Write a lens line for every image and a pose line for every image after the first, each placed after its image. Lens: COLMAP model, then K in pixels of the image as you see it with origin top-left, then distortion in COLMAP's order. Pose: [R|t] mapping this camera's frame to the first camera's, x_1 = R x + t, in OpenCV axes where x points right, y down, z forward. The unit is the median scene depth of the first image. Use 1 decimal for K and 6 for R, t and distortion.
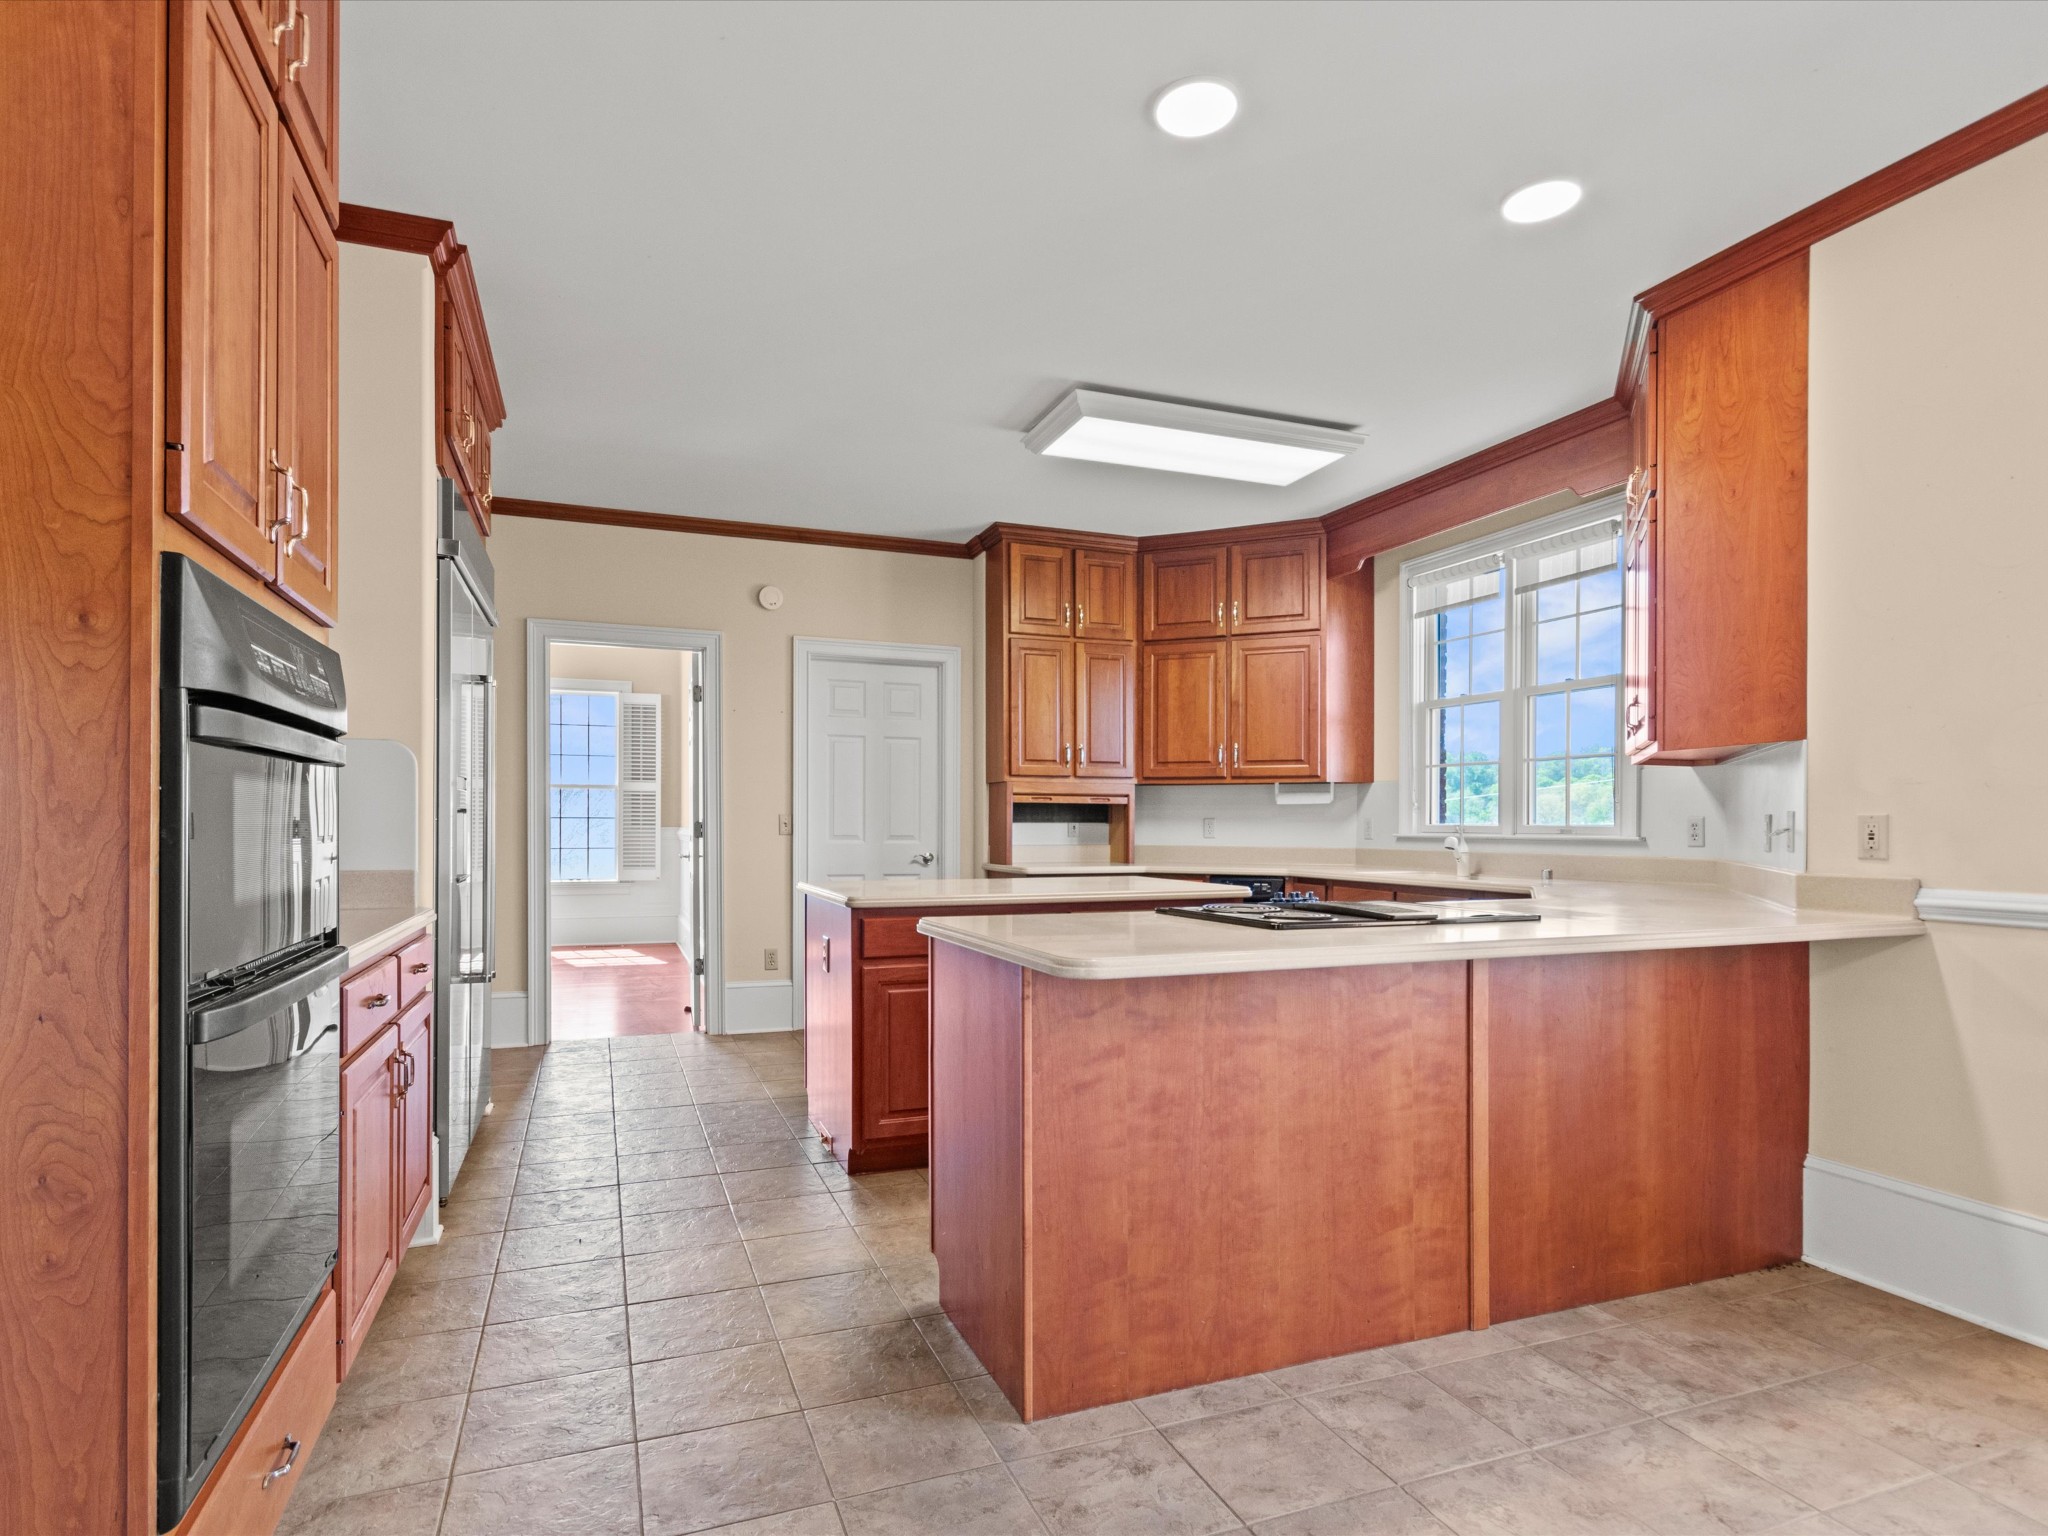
lens RADIAL K [[1069.6, 0, 1053.4], [0, 1069.6, 815.8], [0, 0, 1]] dist [0.004253, 0.003289]
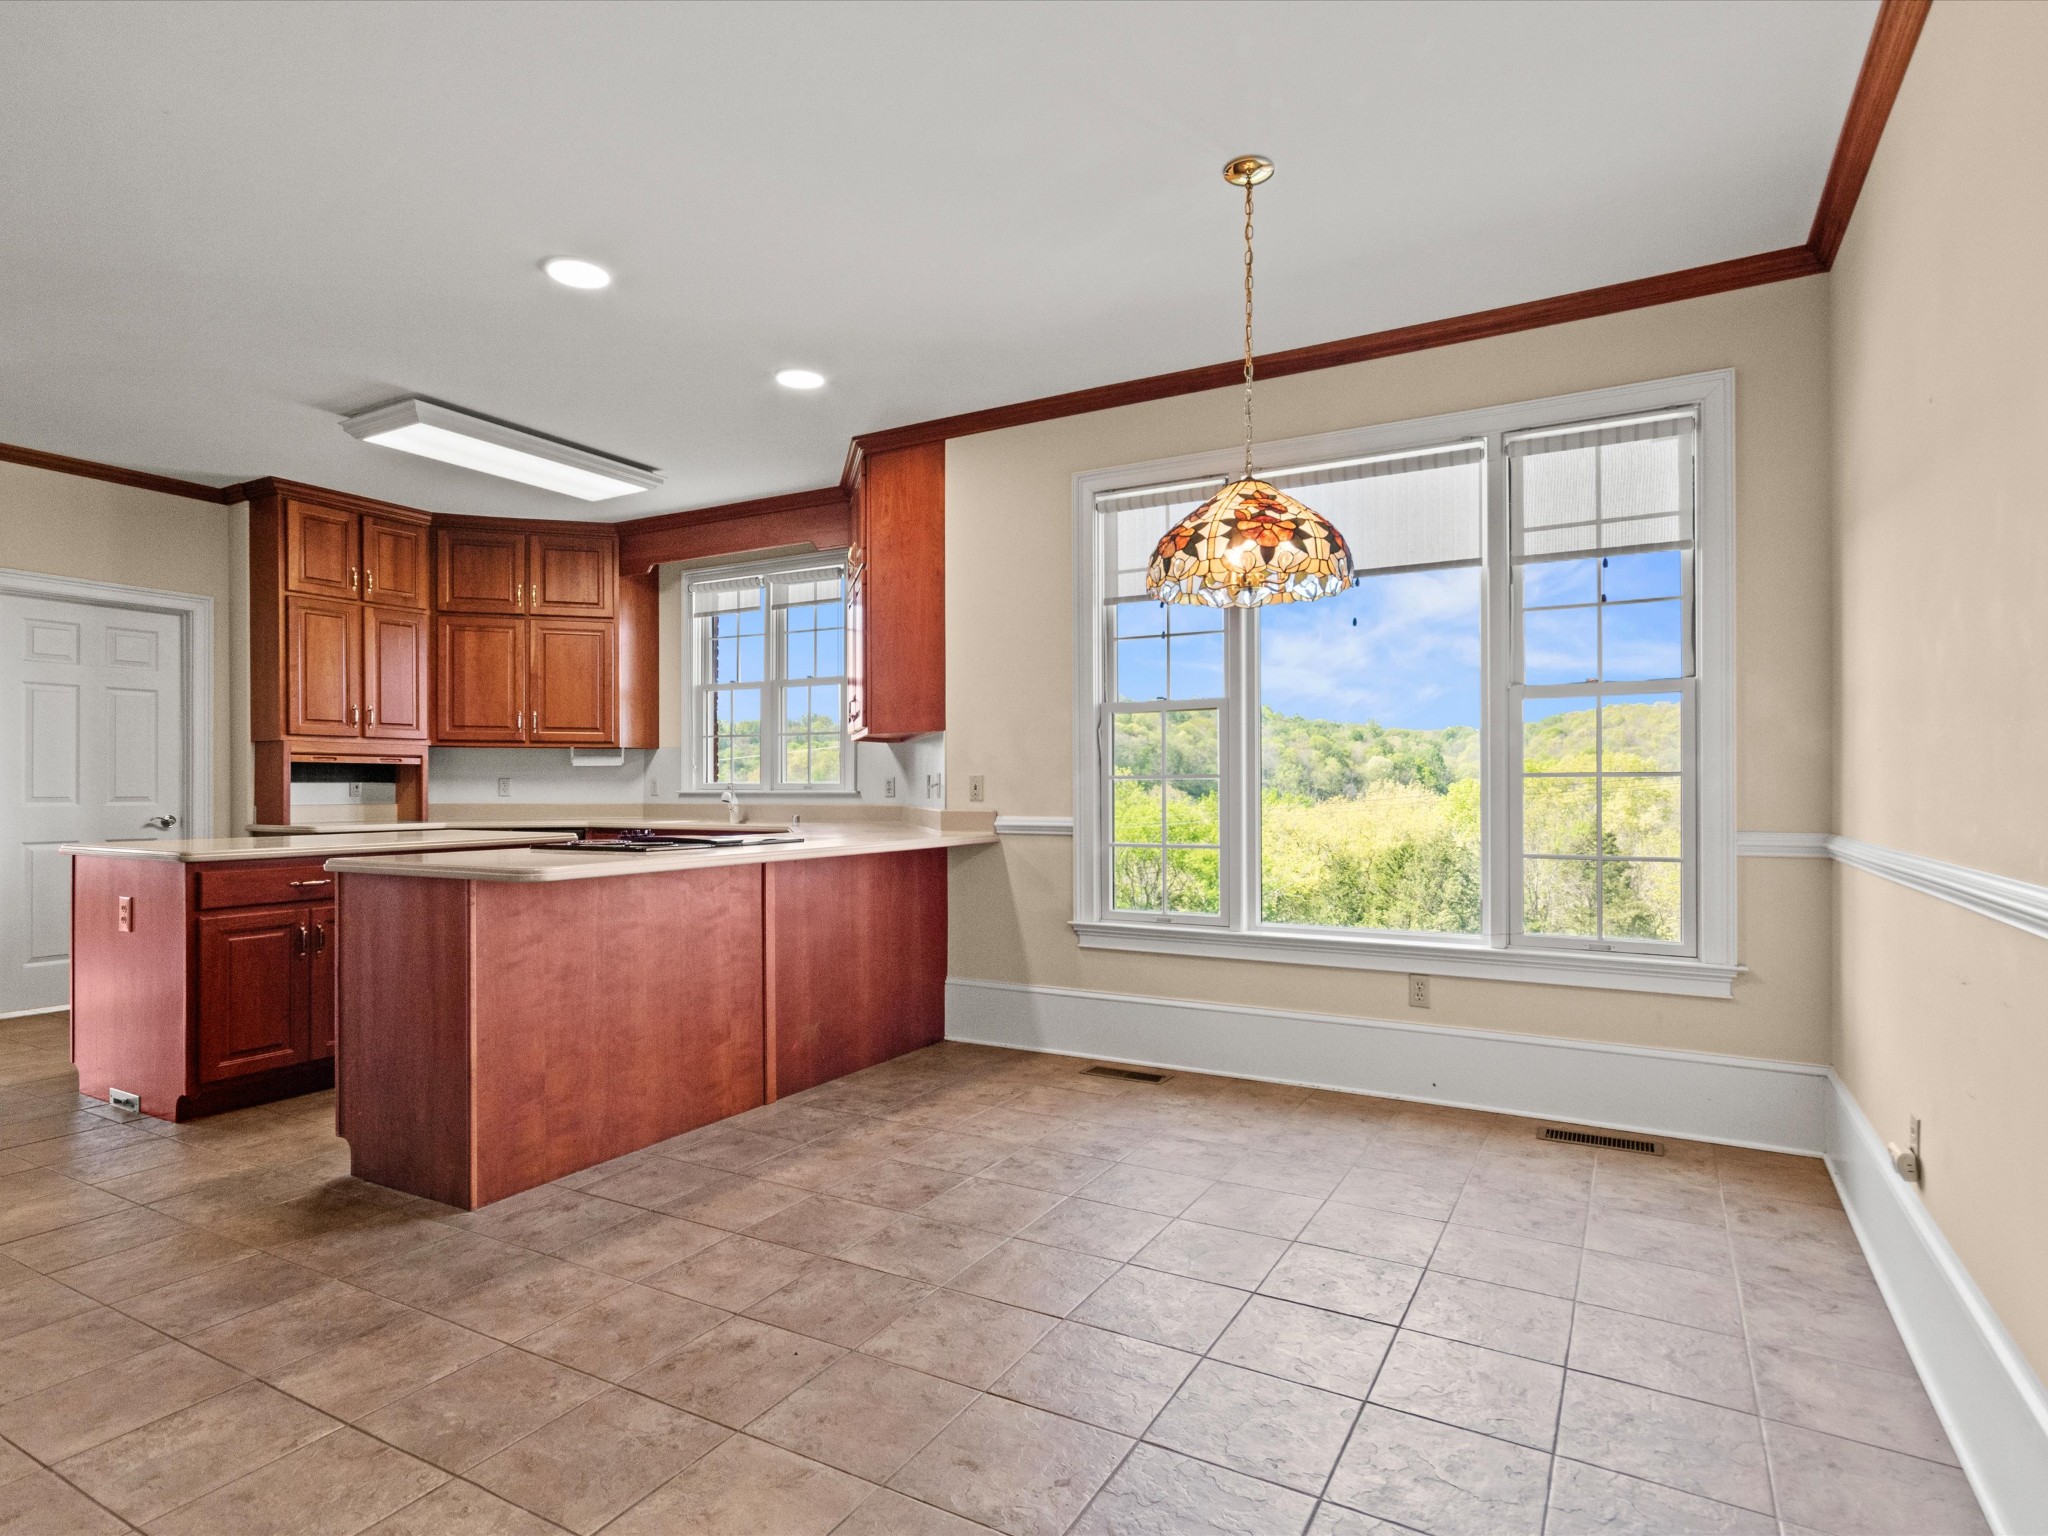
lens RADIAL K [[1069.6, 0, 1053.4], [0, 1069.6, 815.8], [0, 0, 1]] dist [0.004253, 0.003289]
pose [[0.771537, -0.021748, 0.635813, -0.229501], [-0.000617, 0.999390, 0.034932, 0.003975], [-0.636185, -0.027343, 0.771052, -0.390636]]
